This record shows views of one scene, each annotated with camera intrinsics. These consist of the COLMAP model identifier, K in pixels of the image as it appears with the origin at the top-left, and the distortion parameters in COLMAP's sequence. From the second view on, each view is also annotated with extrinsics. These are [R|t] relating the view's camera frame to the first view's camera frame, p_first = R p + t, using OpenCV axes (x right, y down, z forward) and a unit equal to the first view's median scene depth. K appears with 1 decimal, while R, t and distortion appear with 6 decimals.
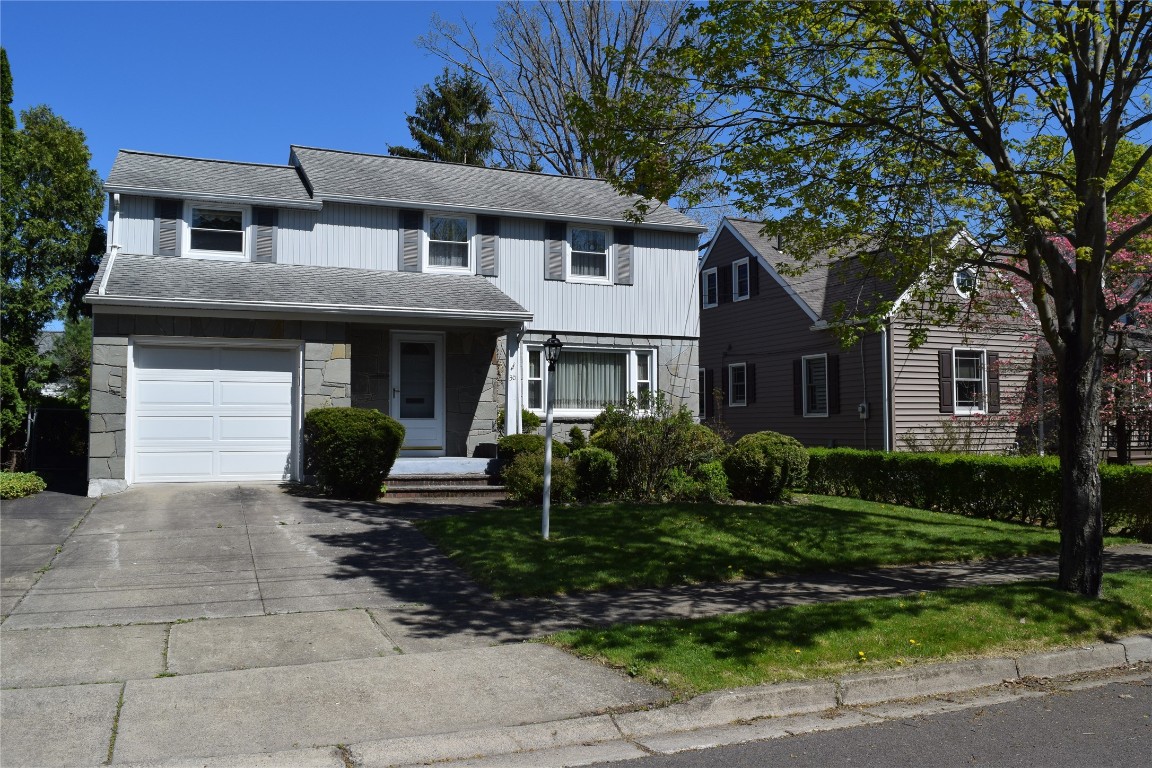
lens RADIAL K [[977.9, 0, 576.0], [0, 977.9, 384.0], [0, 0, 1]] dist [0.002440, 0.000128]
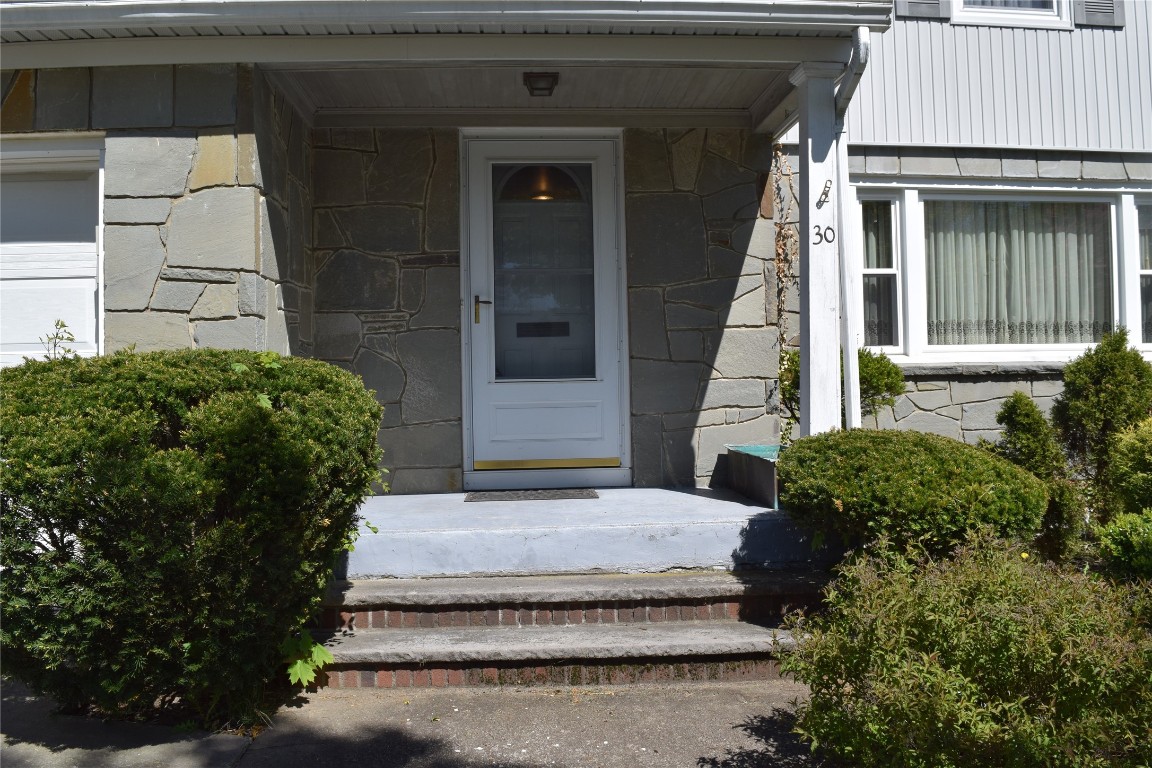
lens RADIAL K [[913.0, 0, 576.0], [0, 913.0, 384.0], [0, 0, 1]] dist [-0.084641, 0.007568]
pose [[0.948011, -0.015926, -0.317839, -0.047418], [0.031673, 0.998510, 0.044437, 0.022216], [0.316657, -0.052194, 0.947103, 0.680830]]
